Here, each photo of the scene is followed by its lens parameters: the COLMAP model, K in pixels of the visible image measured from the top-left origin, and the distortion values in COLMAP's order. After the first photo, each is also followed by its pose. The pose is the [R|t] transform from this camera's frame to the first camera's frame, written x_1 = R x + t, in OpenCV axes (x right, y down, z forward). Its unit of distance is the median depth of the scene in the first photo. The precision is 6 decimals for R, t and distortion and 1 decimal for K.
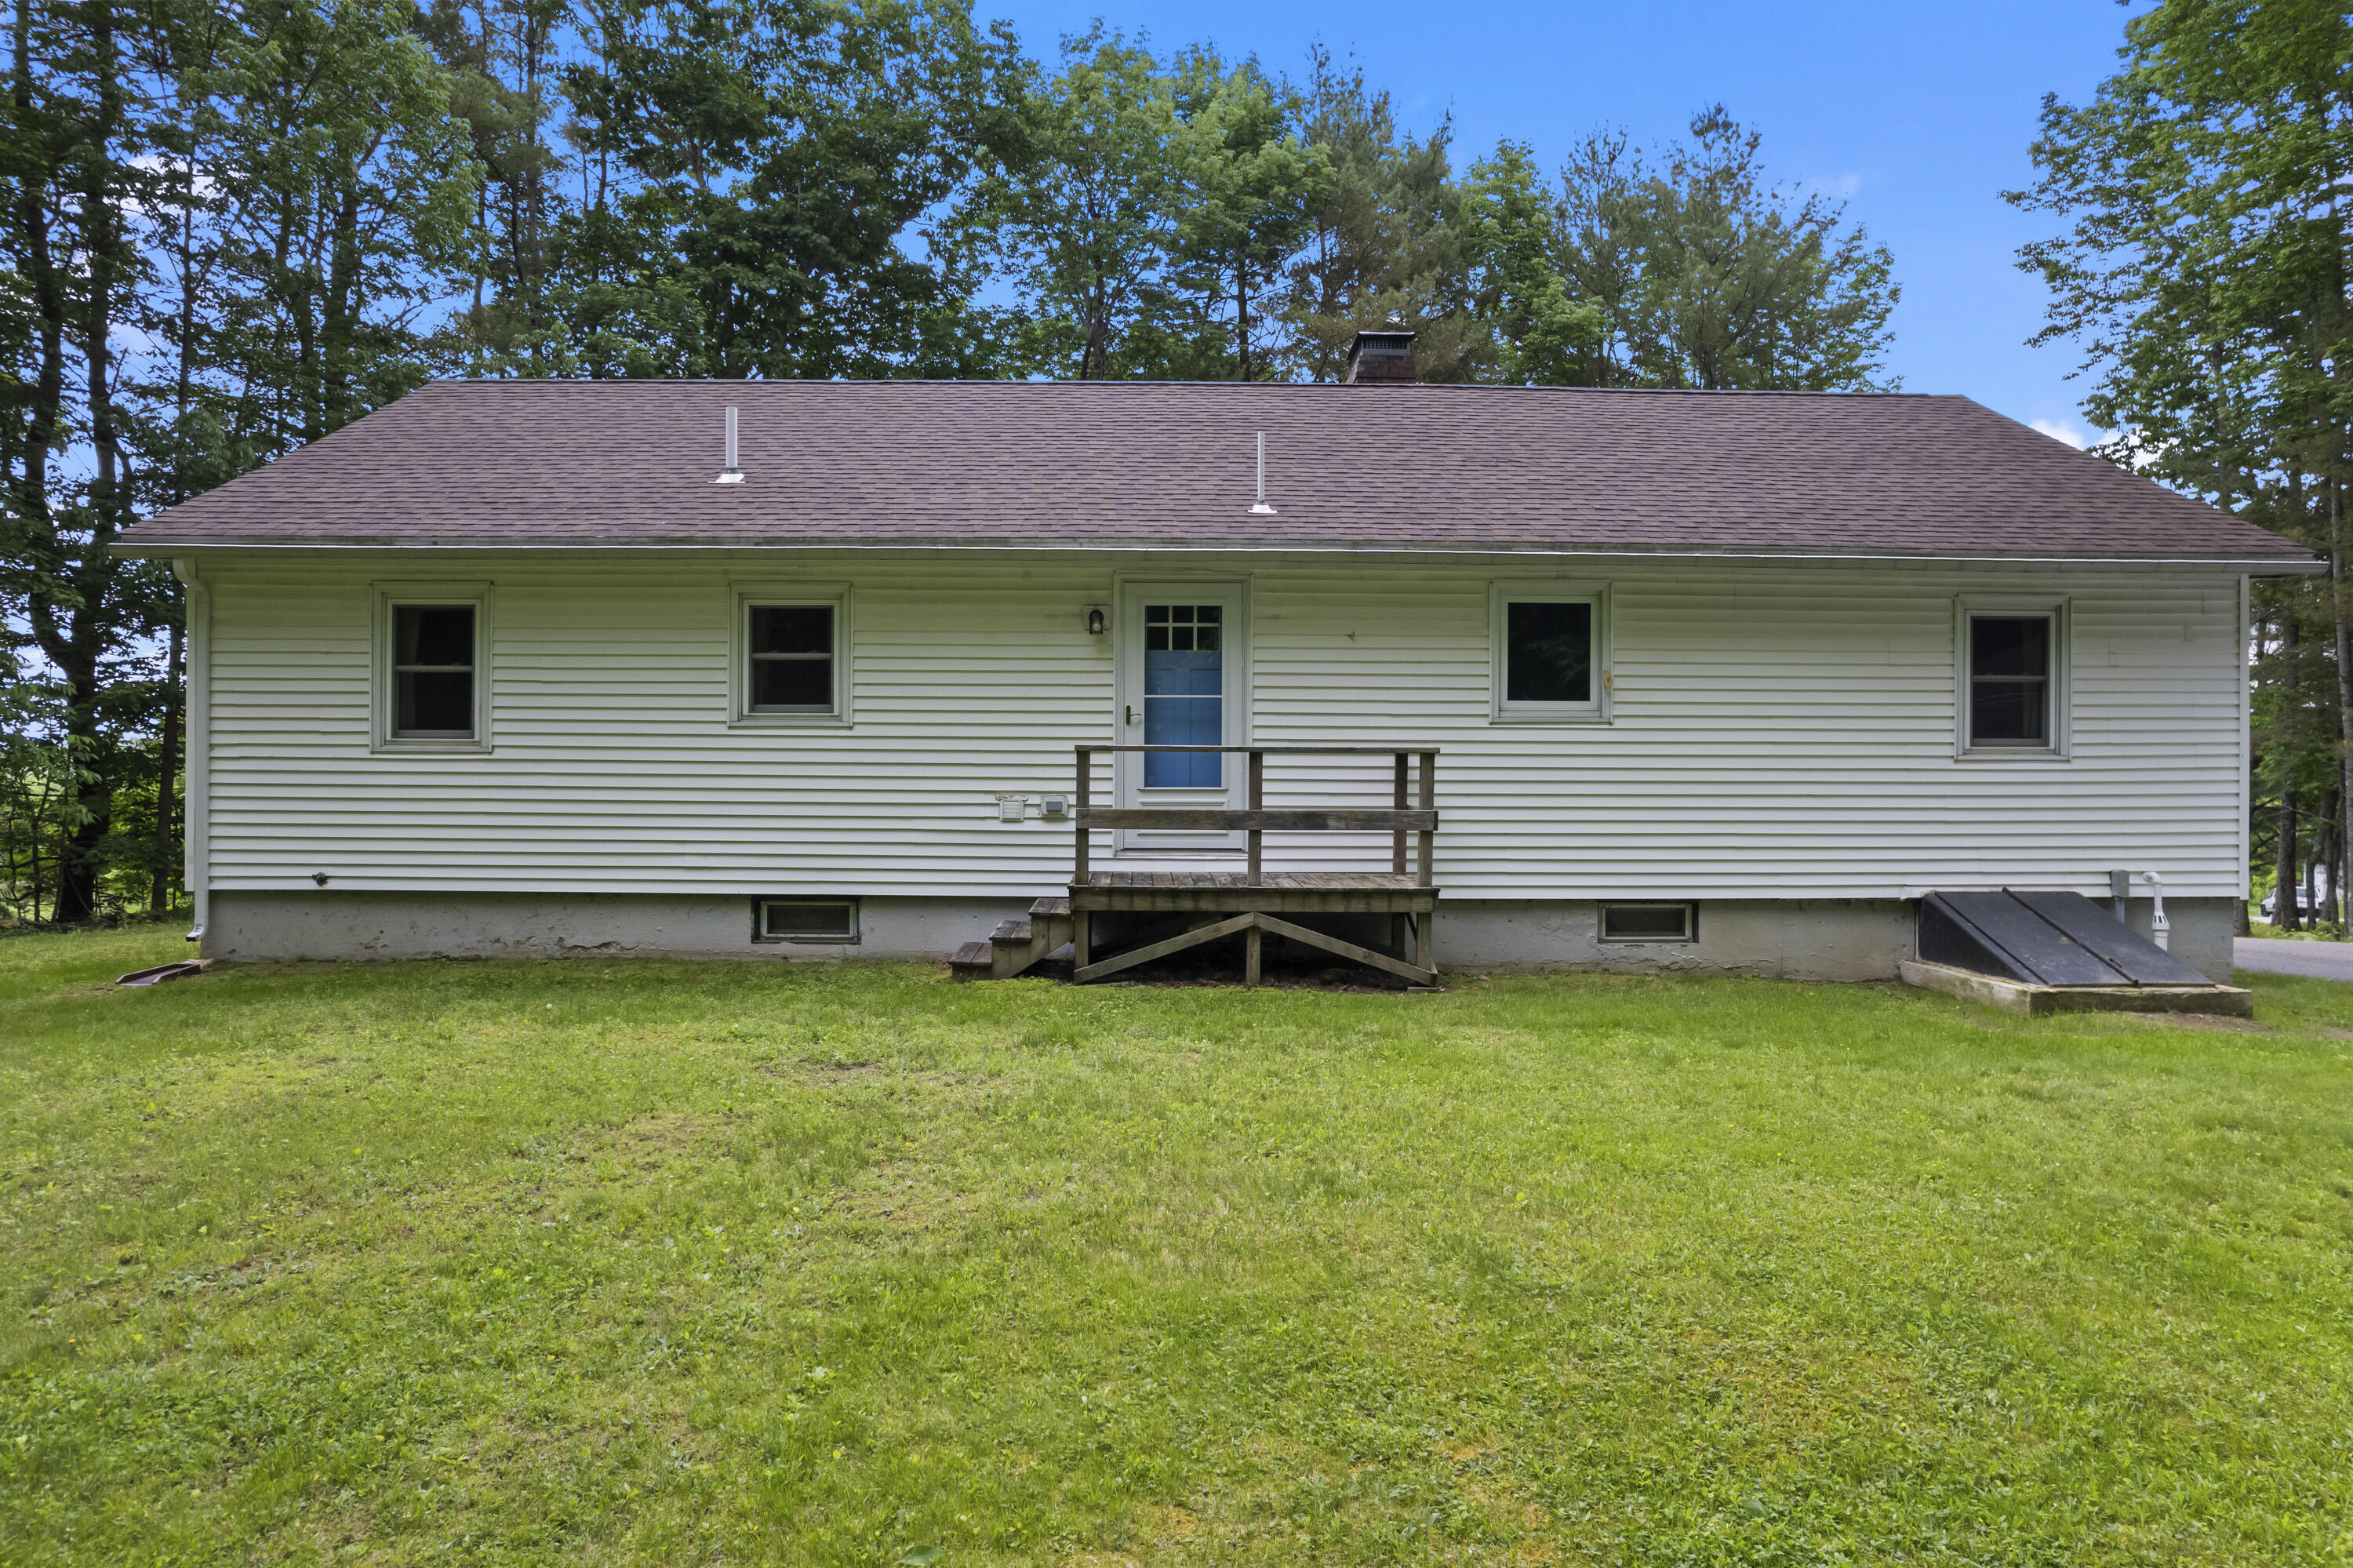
lens RADIAL K [[1527.2, 0, 1176.5], [0, 1527.2, 784.0], [0, 0, 1]] dist [-0.096419, 0.087566]
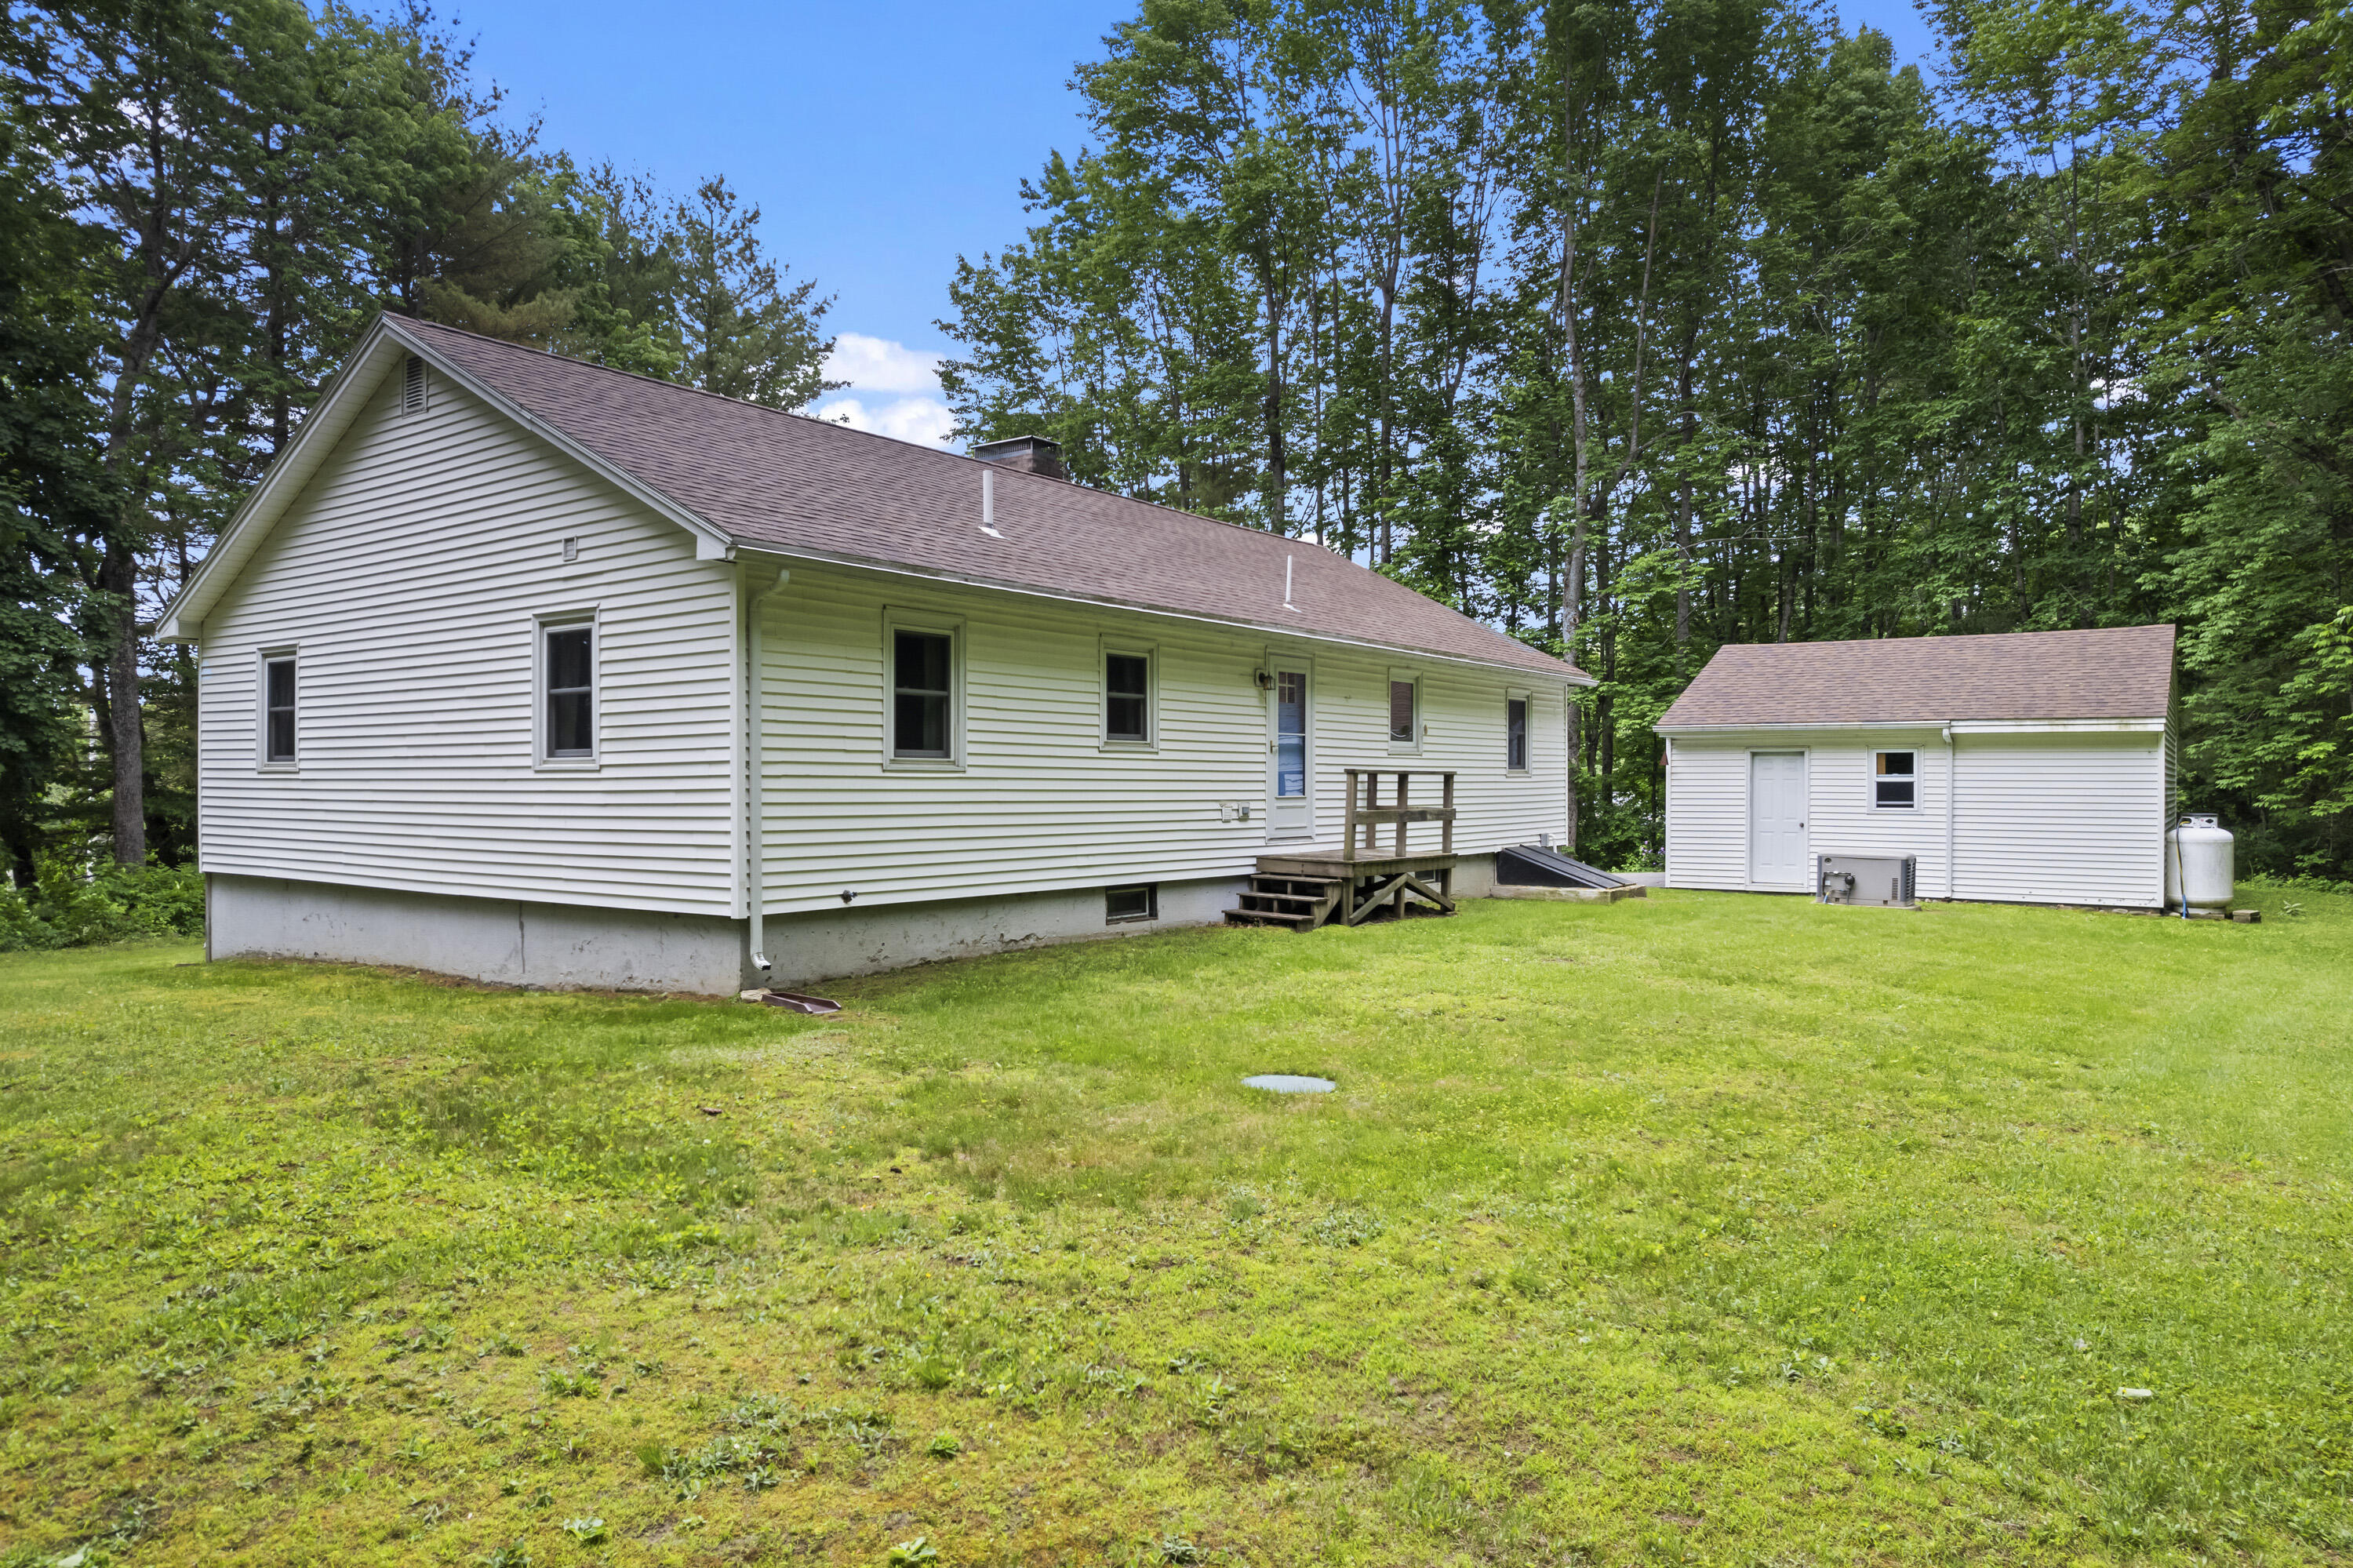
lens RADIAL K [[1527.2, 0, 1176.5], [0, 1527.2, 784.0], [0, 0, 1]] dist [-0.096419, 0.087566]
pose [[0.591715, -0.005261, 0.806130, -1.257889], [0.001030, 0.999983, 0.005770, -0.017785], [-0.806146, -0.002584, 0.591710, 0.213465]]
